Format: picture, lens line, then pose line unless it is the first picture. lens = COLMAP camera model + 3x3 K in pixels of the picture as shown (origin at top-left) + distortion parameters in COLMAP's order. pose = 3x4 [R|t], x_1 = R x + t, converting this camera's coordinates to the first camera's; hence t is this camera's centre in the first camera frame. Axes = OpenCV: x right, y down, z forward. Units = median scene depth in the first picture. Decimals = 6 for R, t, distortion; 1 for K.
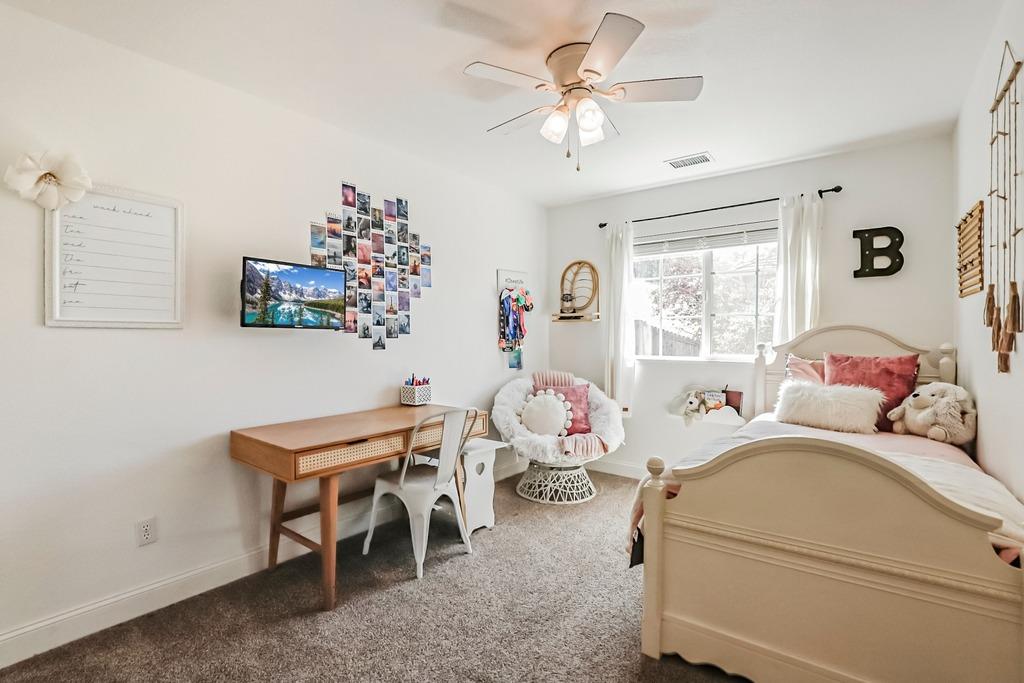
lens RADIAL K [[478.9, 0, 505.1], [0, 478.9, 338.1], [0, 0, 1]] dist [-0.005096, -0.000567]
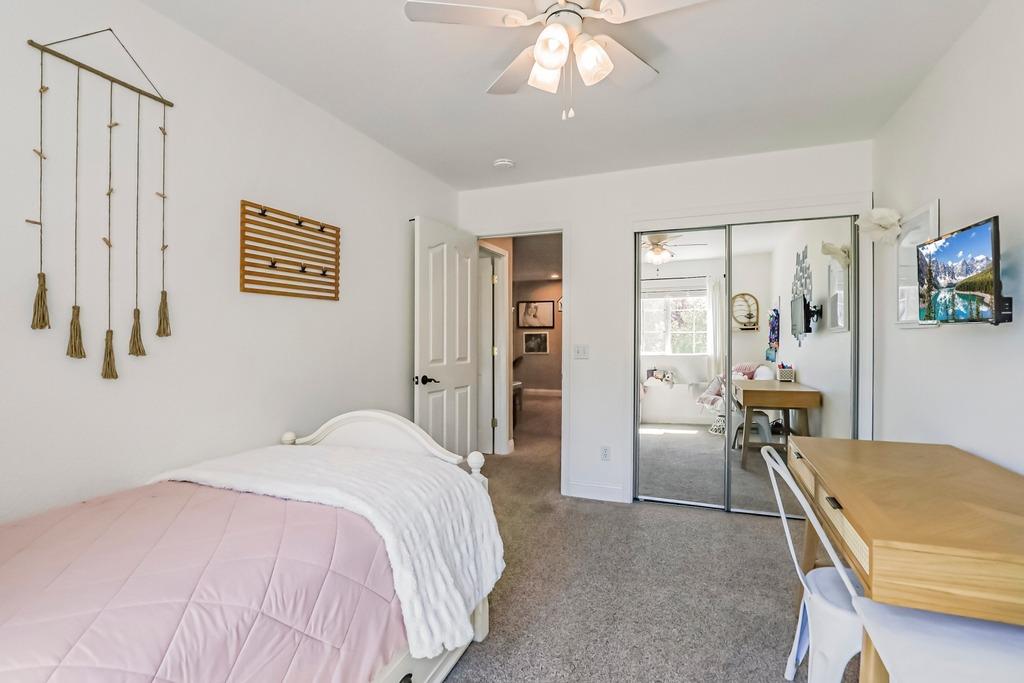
lens RADIAL K [[478.9, 0, 513.3], [0, 478.9, 335.4], [0, 0, 1]] dist [-0.005096, -0.000567]
pose [[-0.967223, 0.004080, -0.253894, 0.364096], [0.003501, 0.999990, 0.002734, -0.007386], [0.253903, 0.001756, -0.967228, 1.487910]]
